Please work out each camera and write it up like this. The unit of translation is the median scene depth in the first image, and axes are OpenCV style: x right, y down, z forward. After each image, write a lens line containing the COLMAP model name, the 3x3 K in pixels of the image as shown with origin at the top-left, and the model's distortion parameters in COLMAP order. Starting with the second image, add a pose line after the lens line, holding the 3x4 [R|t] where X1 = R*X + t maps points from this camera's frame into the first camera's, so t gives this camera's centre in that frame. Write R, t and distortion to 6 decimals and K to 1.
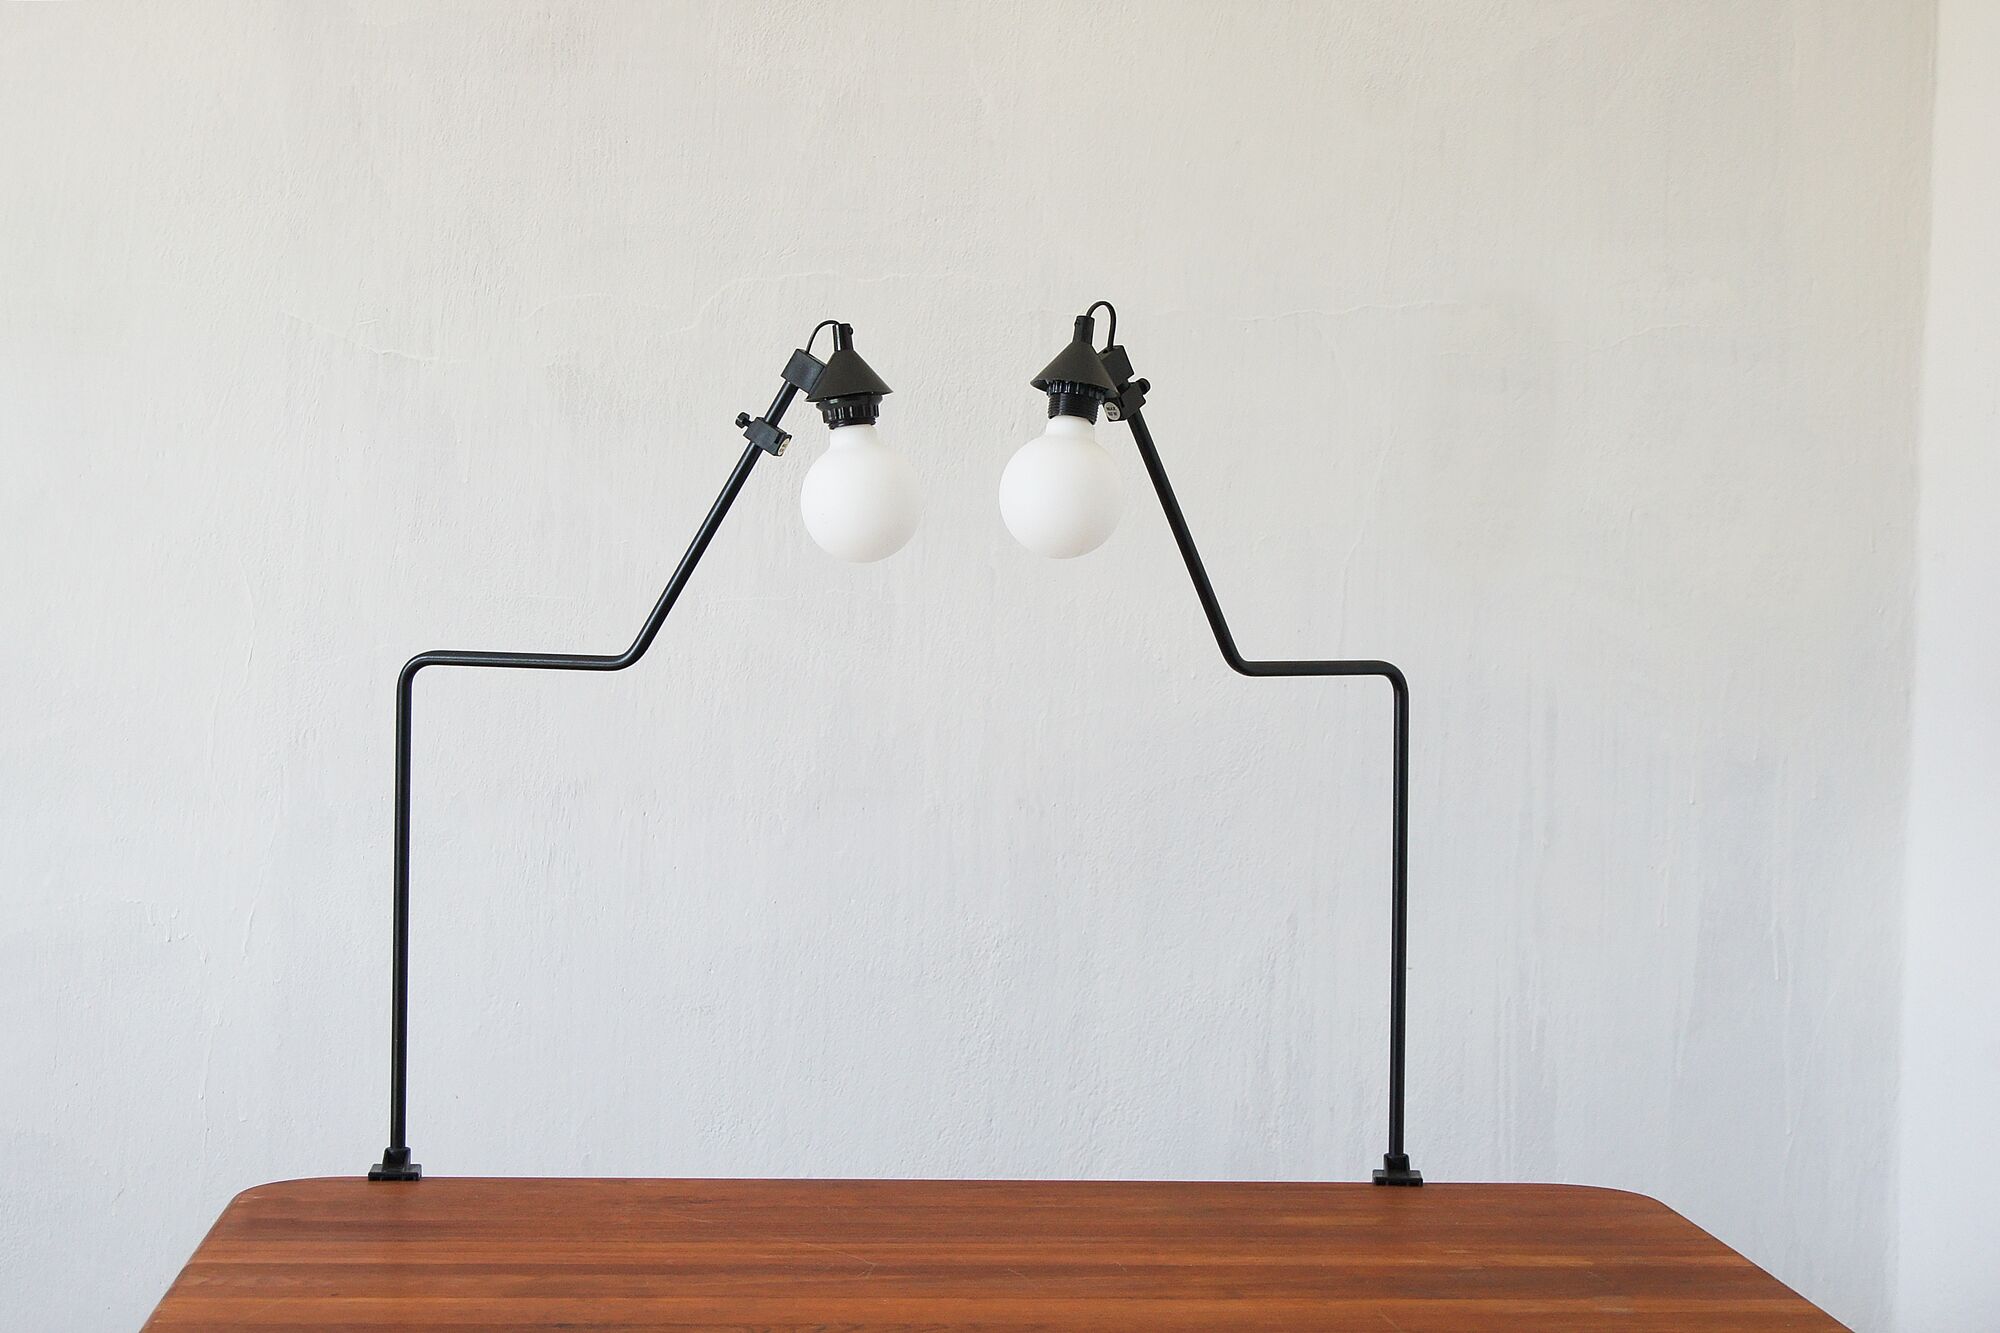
lens RADIAL K [[3839.7, 0, 1000.0], [0, 3839.7, 666.5], [0, 0, 1]] dist [-0.033183, -0.178675]
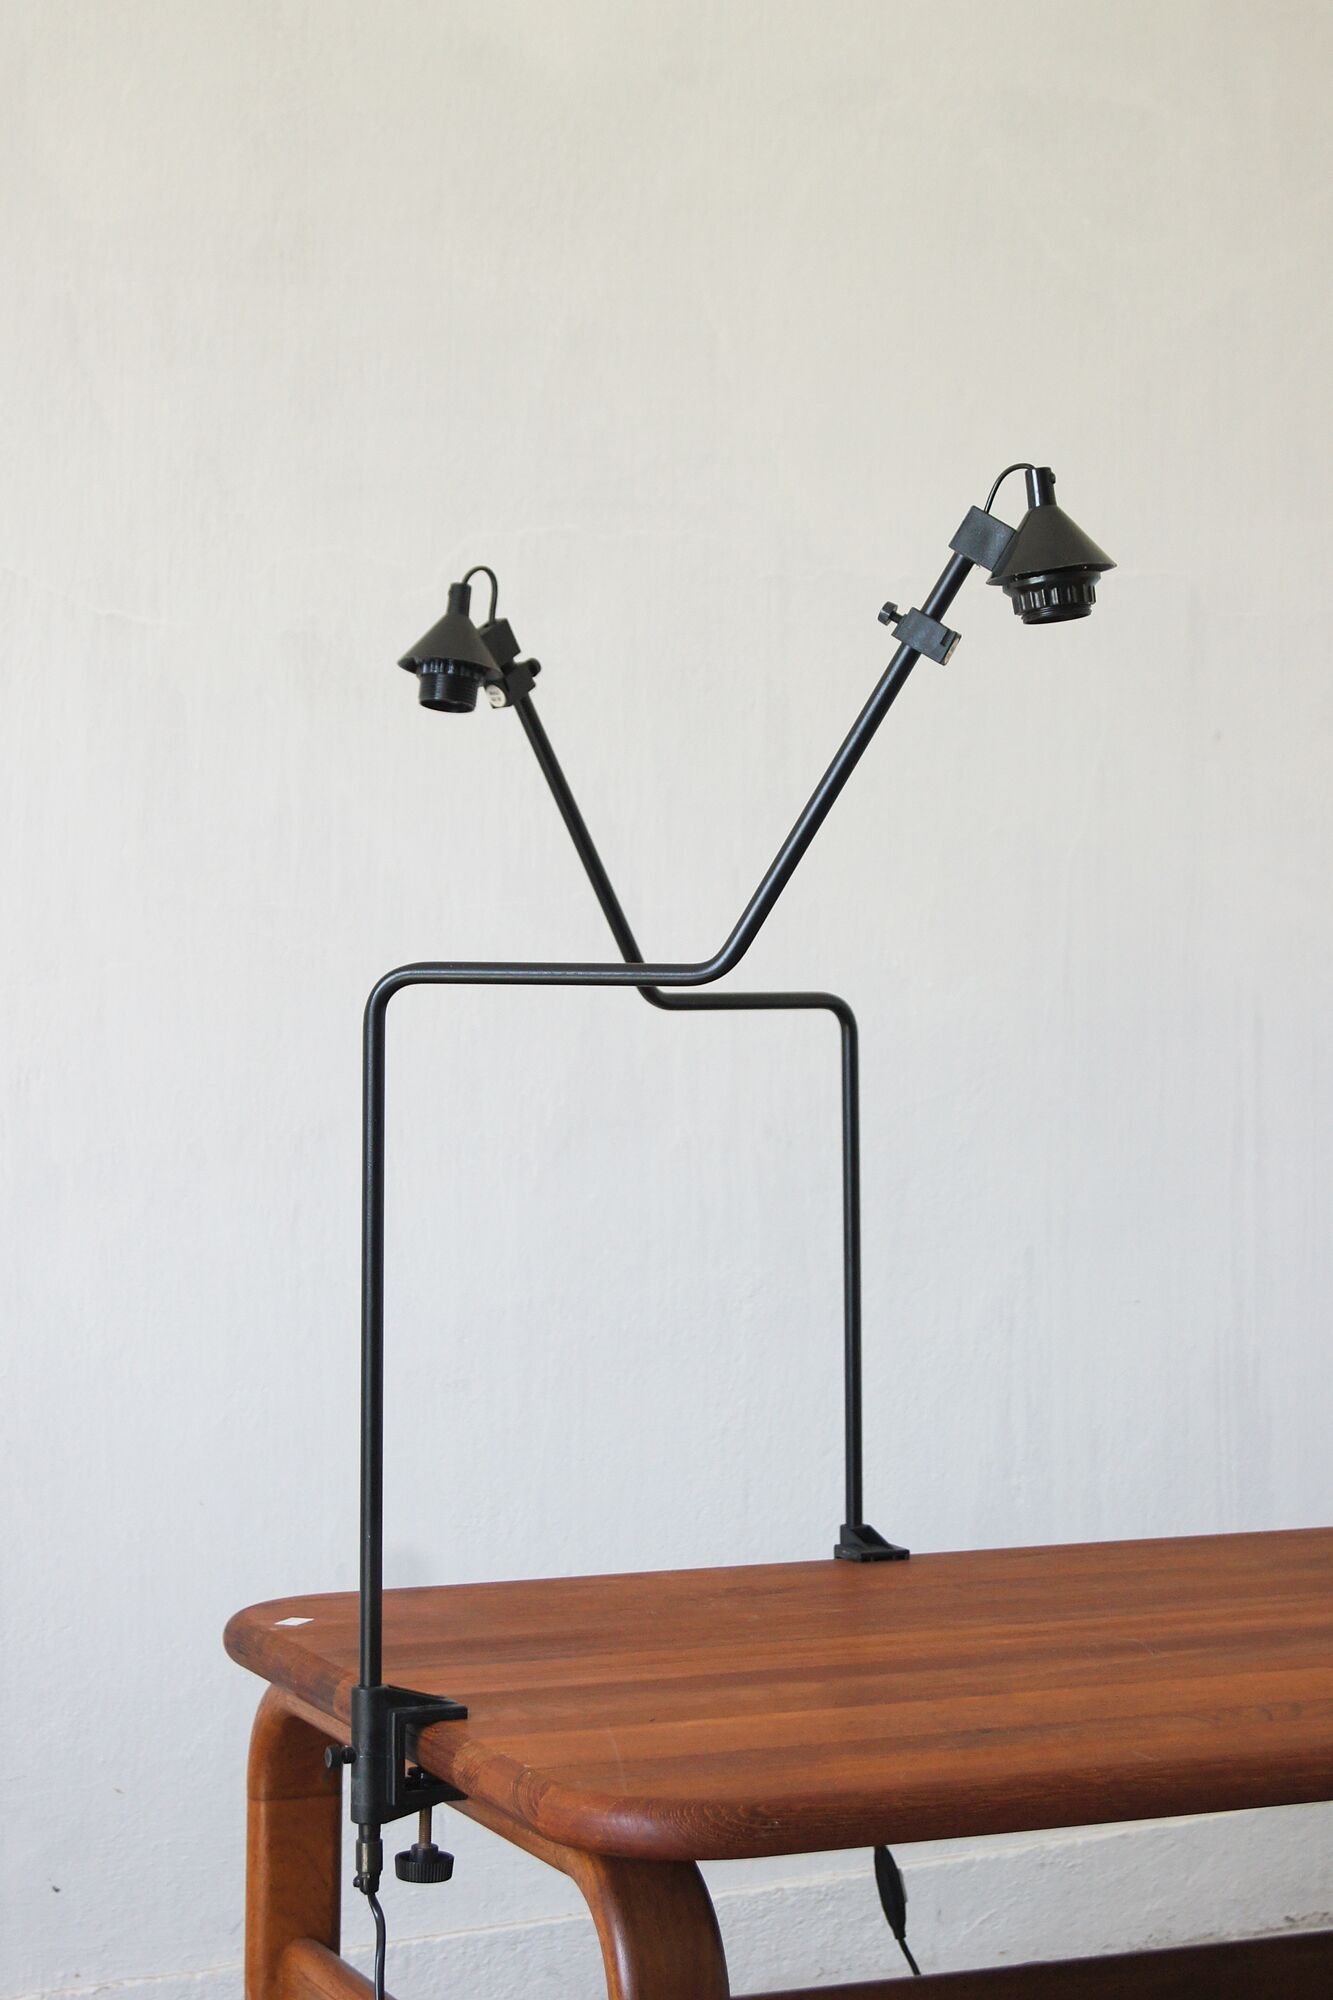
lens RADIAL K [[4364.3, 0, 666.5], [0, 4364.3, 1000.0], [0, 0, 1]] dist [-0.037720, -0.240710]
pose [[0.938968, -0.021927, 0.343305, -0.455735], [0.022776, 0.999739, 0.001559, 0.003818], [-0.343250, 0.006355, 0.939223, 0.085220]]
